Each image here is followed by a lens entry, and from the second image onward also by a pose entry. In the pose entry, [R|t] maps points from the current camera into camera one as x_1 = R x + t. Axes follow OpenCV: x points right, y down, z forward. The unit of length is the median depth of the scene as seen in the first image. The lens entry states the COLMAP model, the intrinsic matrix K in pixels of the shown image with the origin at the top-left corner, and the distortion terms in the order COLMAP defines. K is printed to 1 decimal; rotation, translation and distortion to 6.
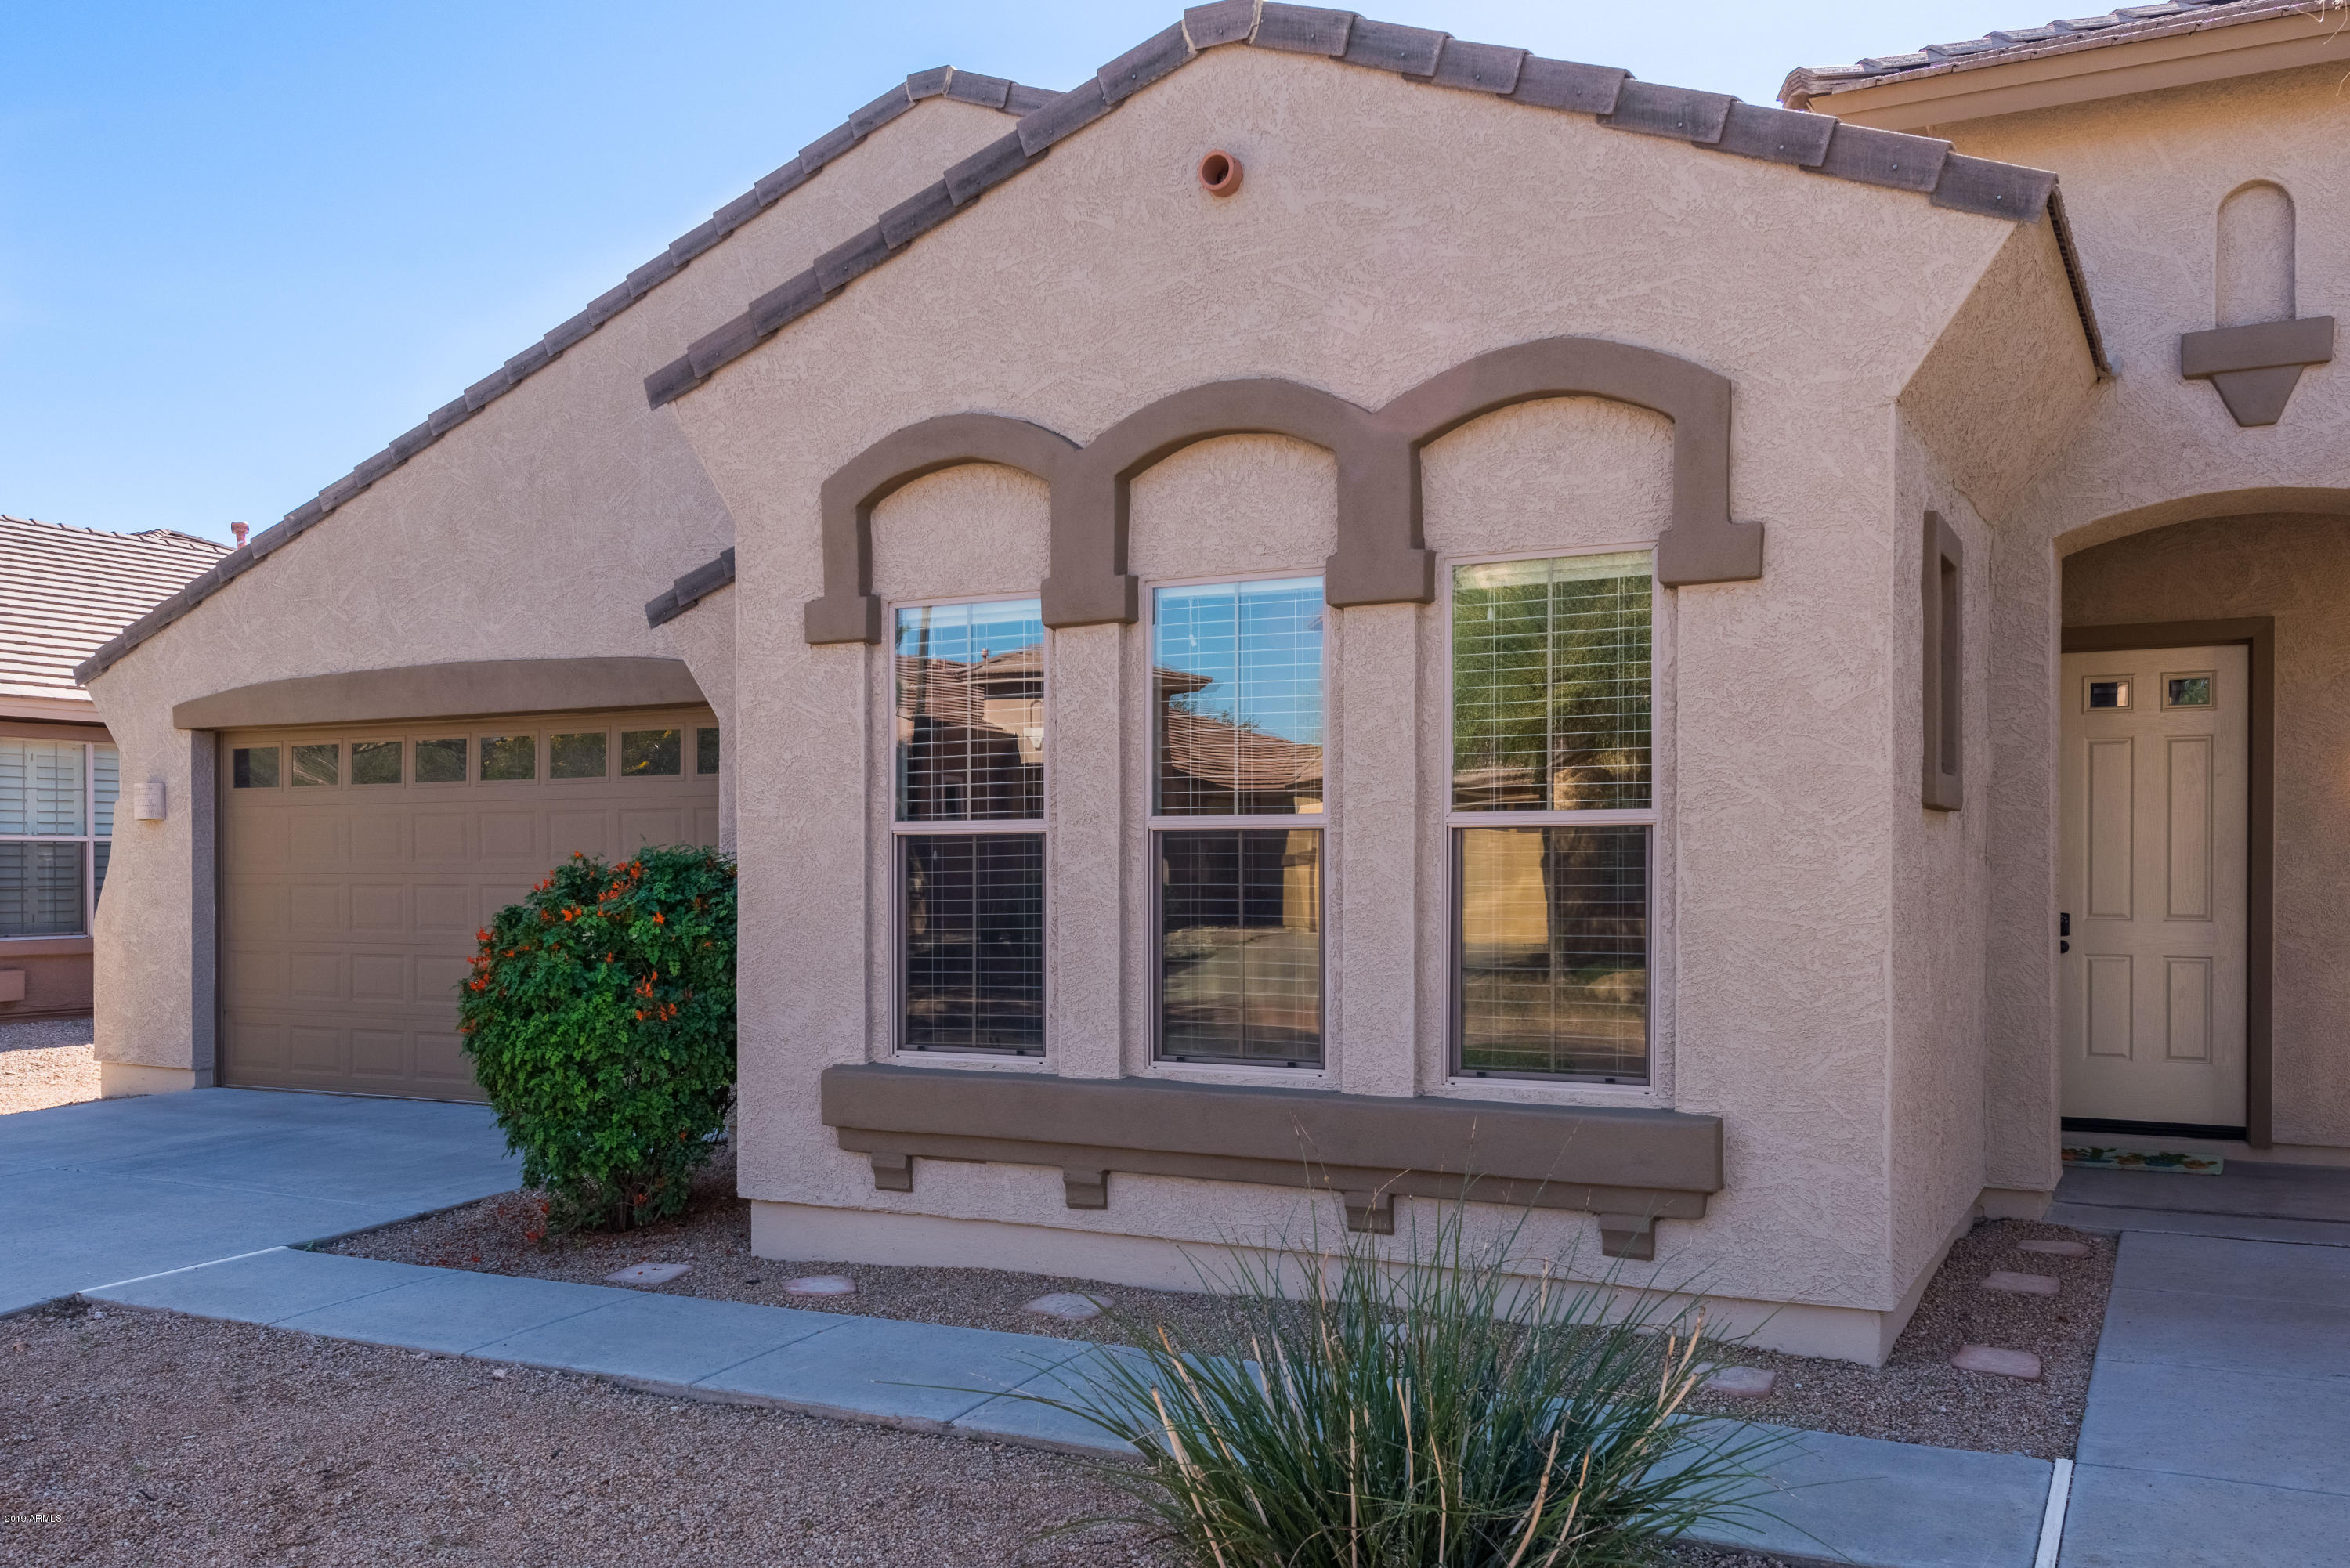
lens RADIAL K [[1957.6, 0, 1175.3], [0, 1957.6, 815.2], [0, 0, 1]] dist [0.003084, 0.000496]
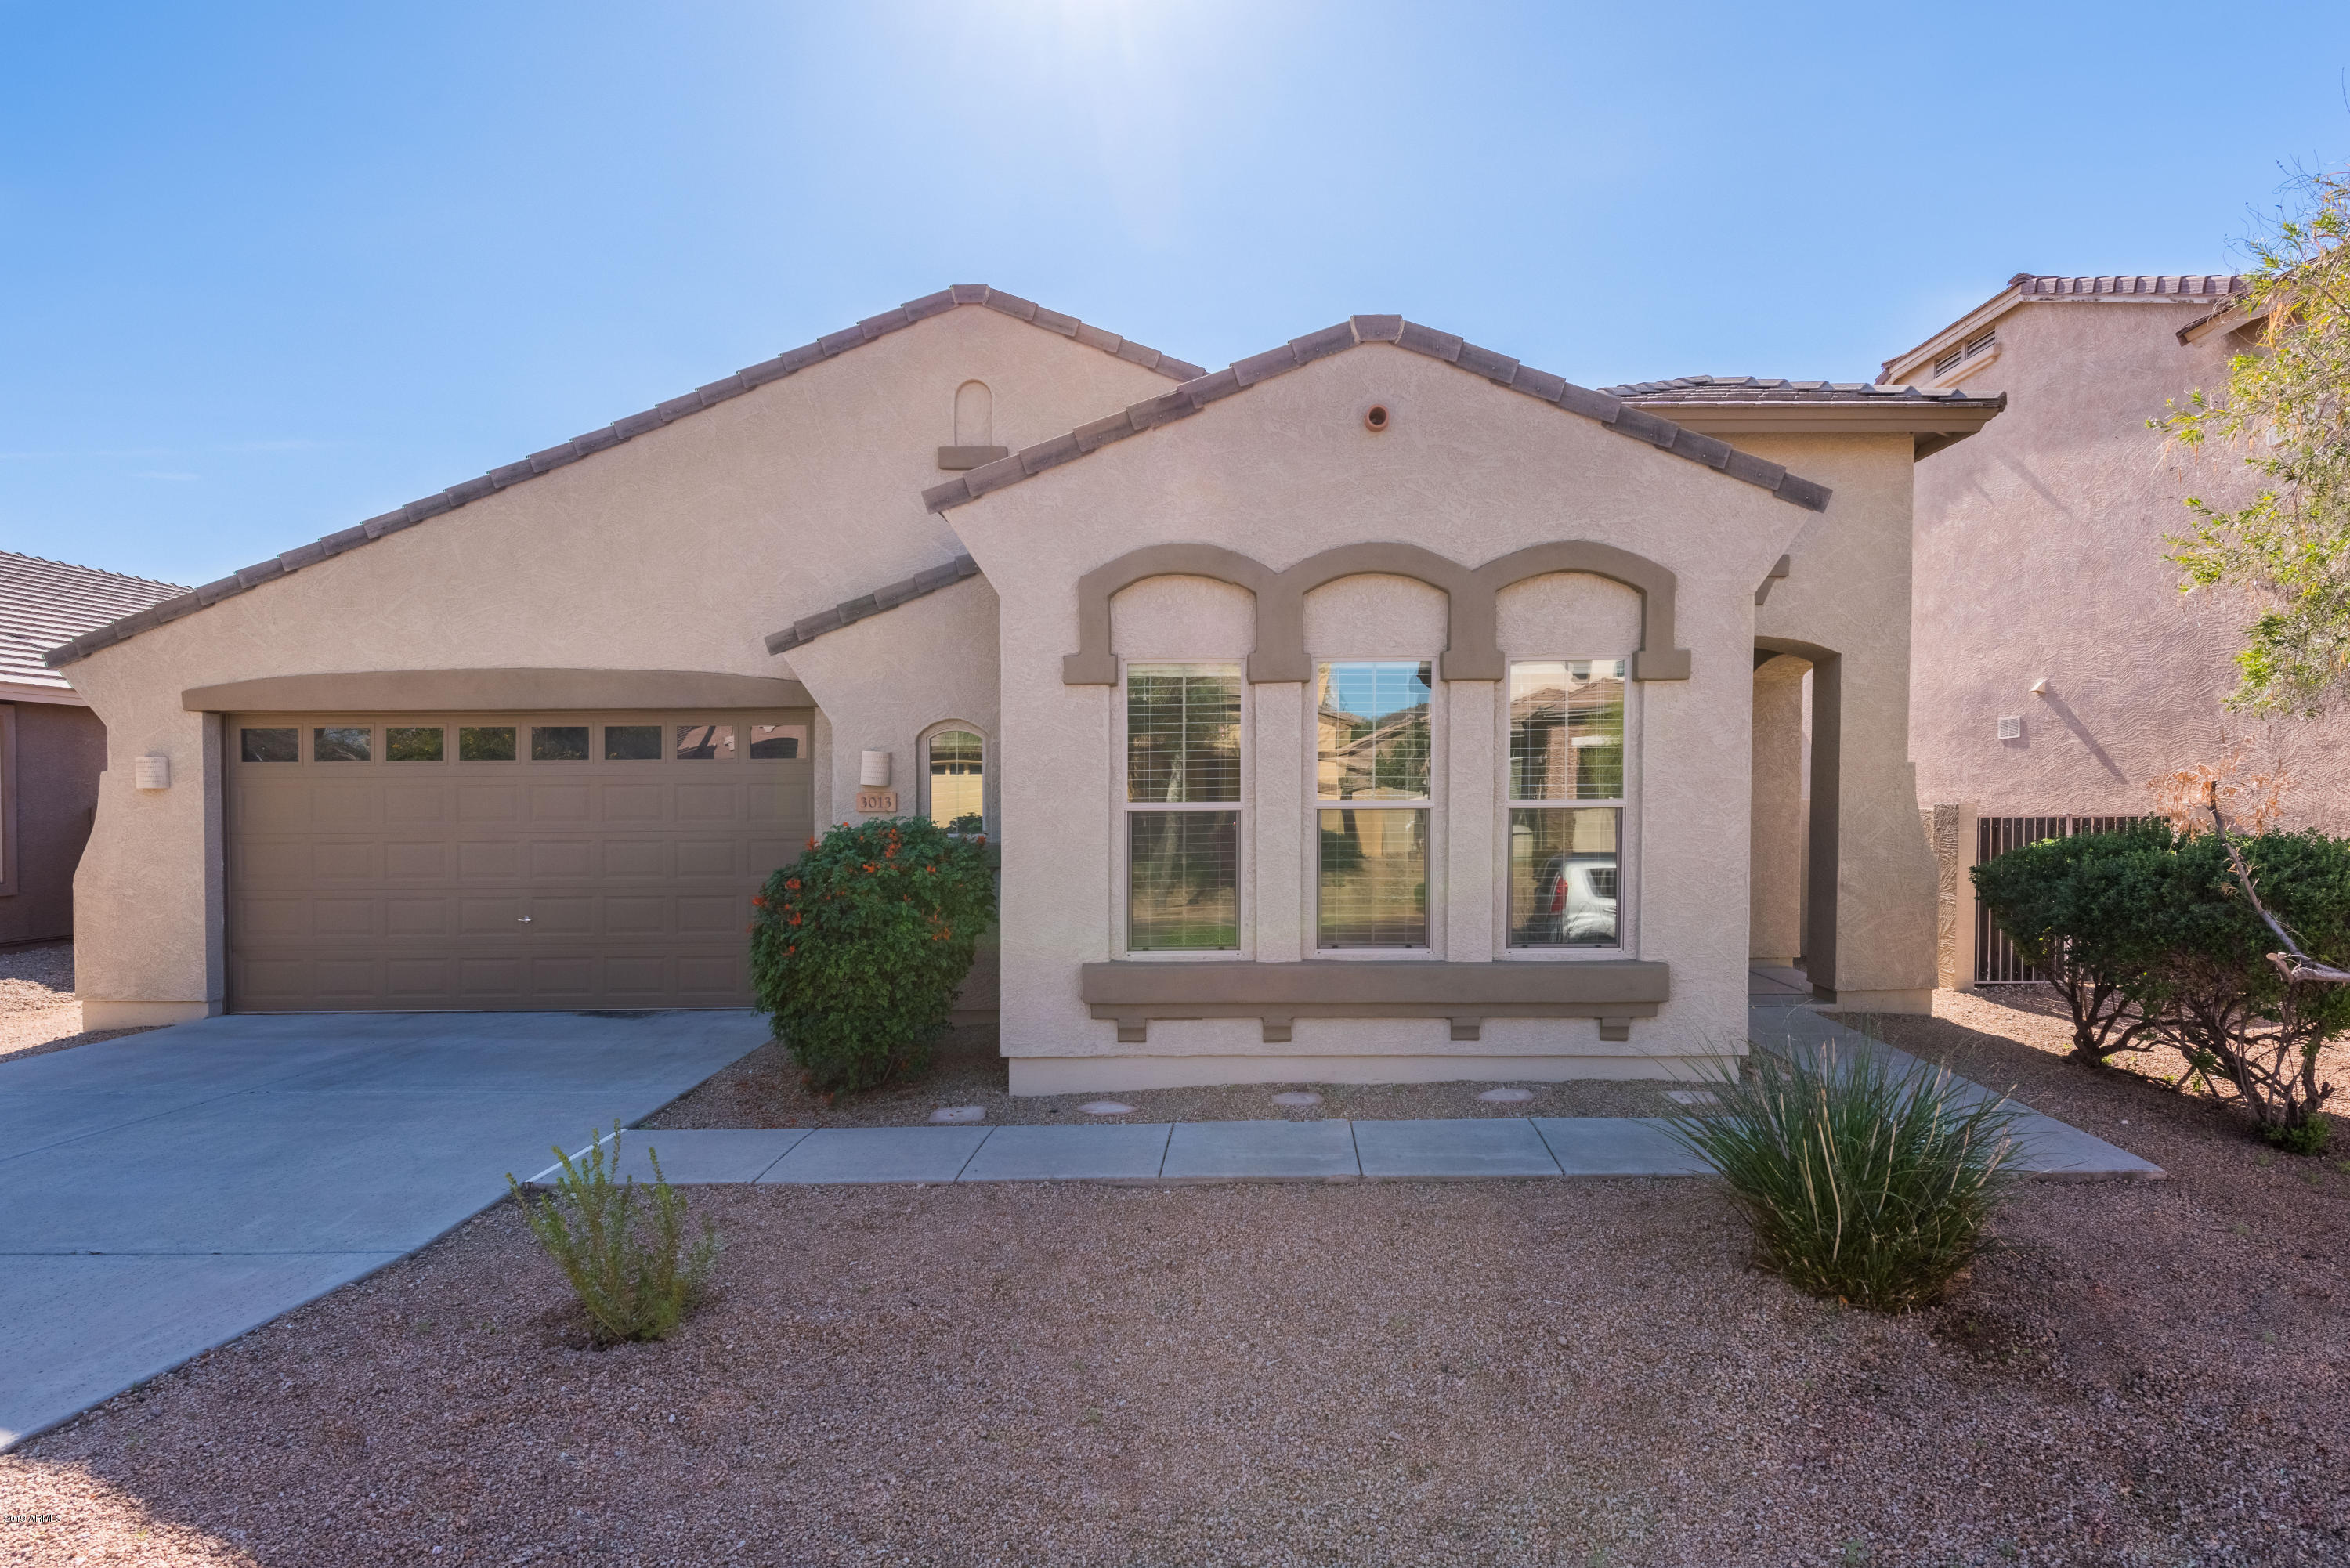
lens RADIAL K [[1294.0, 0, 1175.0], [0, 1294.0, 784.0], [0, 0, 1]] dist [0.003709, -0.000187]
pose [[0.891313, 0.002504, 0.453382, -0.583108], [-0.007844, 0.999920, 0.009899, -0.022189], [-0.453321, -0.012380, 0.891261, 0.079728]]
